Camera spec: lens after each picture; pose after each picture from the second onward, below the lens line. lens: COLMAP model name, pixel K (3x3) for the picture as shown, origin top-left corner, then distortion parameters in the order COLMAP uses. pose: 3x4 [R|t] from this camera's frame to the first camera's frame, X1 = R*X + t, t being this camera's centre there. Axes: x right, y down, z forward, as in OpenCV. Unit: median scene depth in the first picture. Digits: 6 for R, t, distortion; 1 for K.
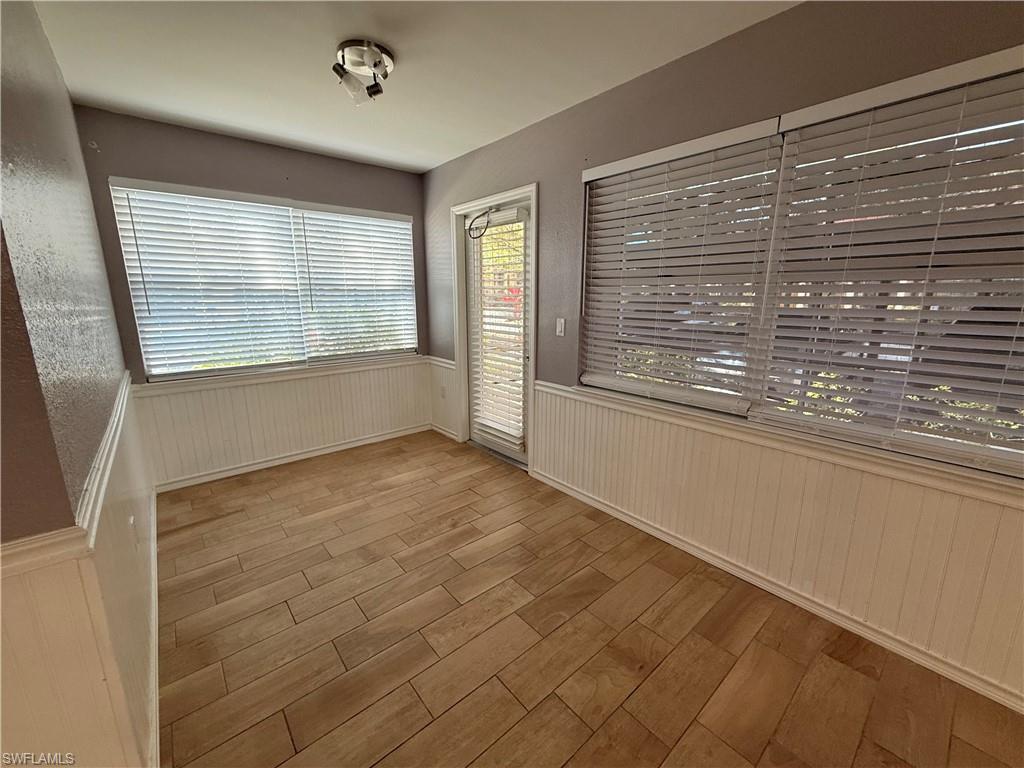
lens RADIAL K [[408.8, 0, 509.3], [0, 408.8, 382.5], [0, 0, 1]] dist [-0.000715, 0.000139]
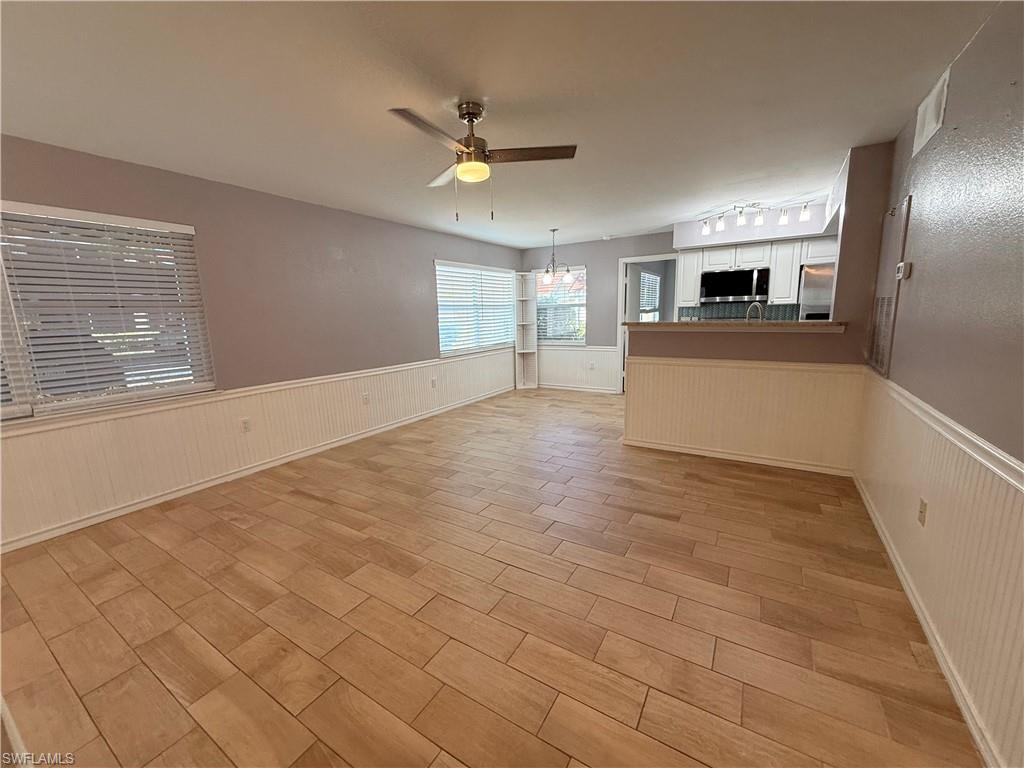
lens RADIAL K [[408.8, 0, 512.3], [0, 408.8, 383.7], [0, 0, 1]] dist [-0.000715, 0.000139]
pose [[-0.312099, -0.151218, 0.937938, -1.304476], [0.231797, 0.945296, 0.229535, 0.062280], [-0.921338, 0.289049, -0.259974, -0.114879]]
